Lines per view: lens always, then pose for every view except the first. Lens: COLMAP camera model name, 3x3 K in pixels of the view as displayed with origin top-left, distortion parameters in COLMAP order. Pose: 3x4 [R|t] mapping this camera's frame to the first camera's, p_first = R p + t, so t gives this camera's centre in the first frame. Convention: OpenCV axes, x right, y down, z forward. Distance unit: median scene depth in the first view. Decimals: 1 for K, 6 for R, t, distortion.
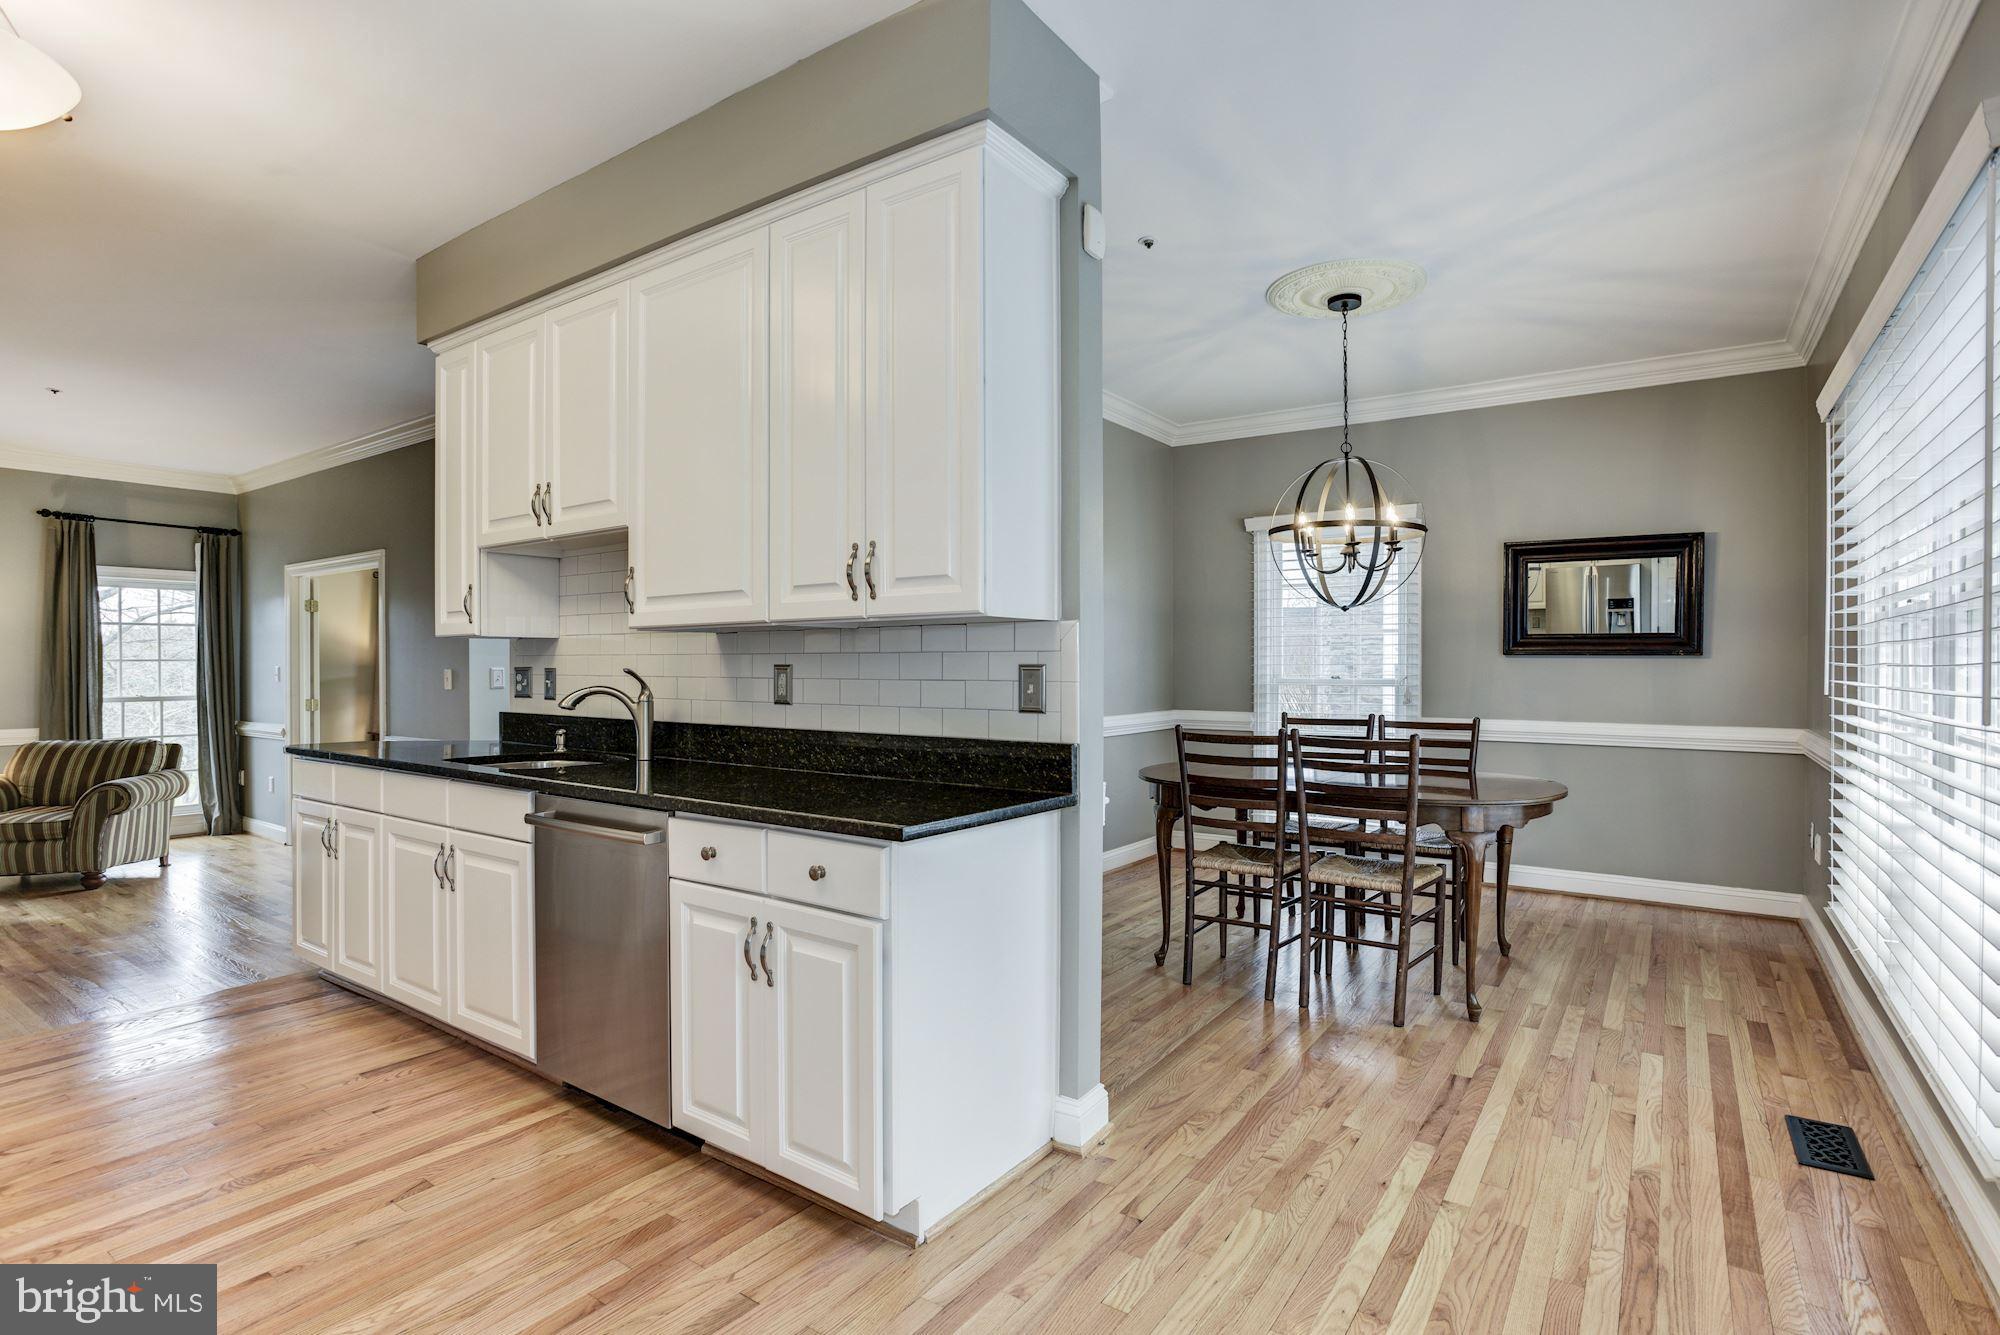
lens RADIAL K [[1003.8, 0, 1013.3], [0, 1003.8, 674.3], [0, 0, 1]] dist [-0.049830, 0.018648]
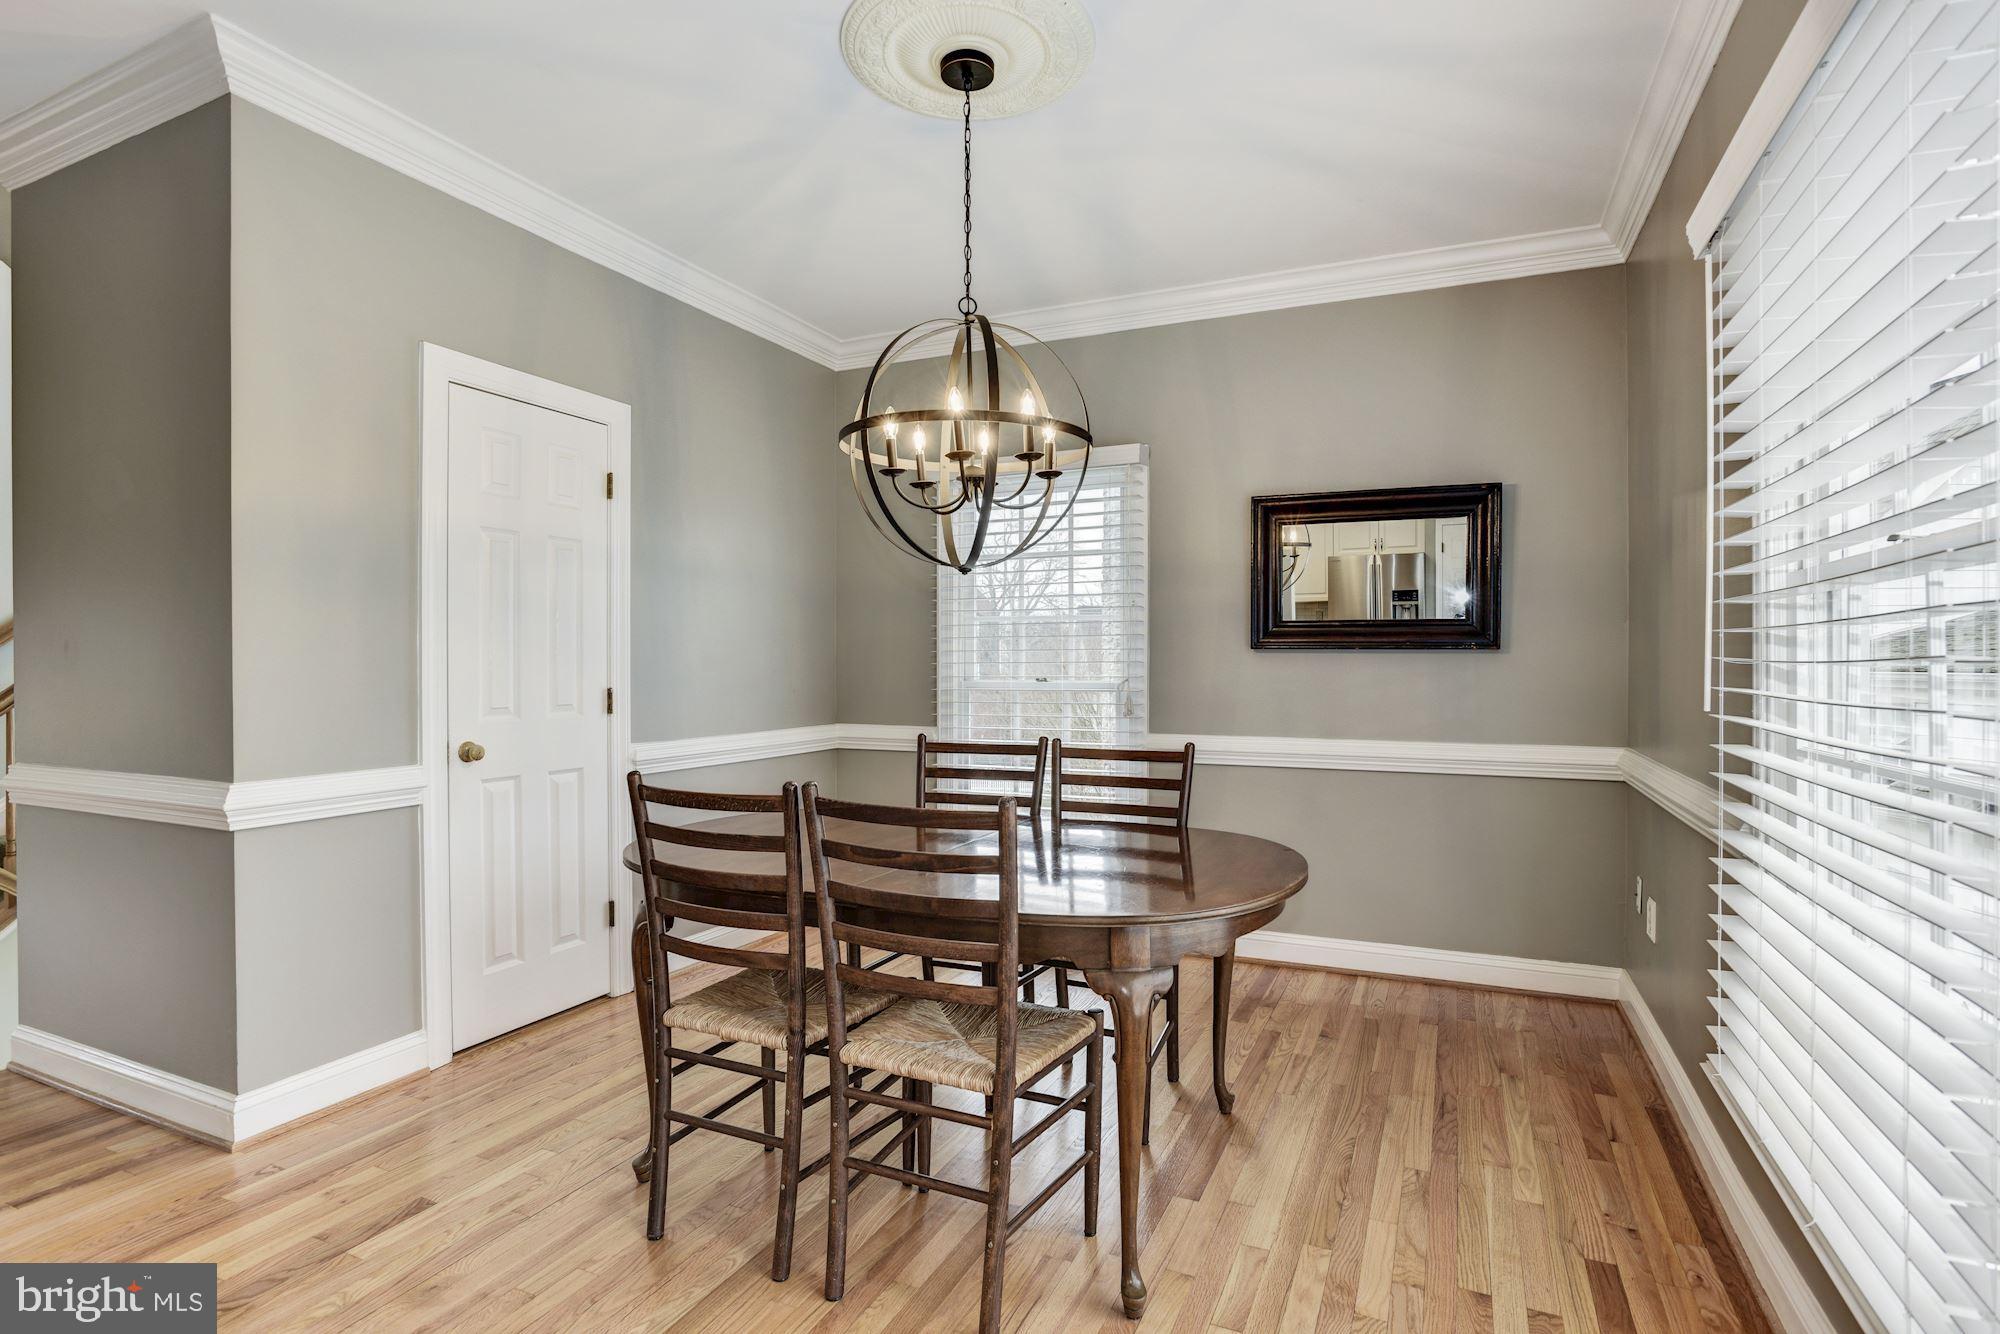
lens RADIAL K [[1003.8, 0, 1010.6], [0, 1003.8, 674.1], [0, 0, 1]] dist [-0.049830, 0.018648]
pose [[0.985473, -0.002146, 0.169821, 0.253957], [0.001990, 0.999997, 0.001084, -0.002644], [-0.169823, -0.000730, 0.985474, 0.393784]]
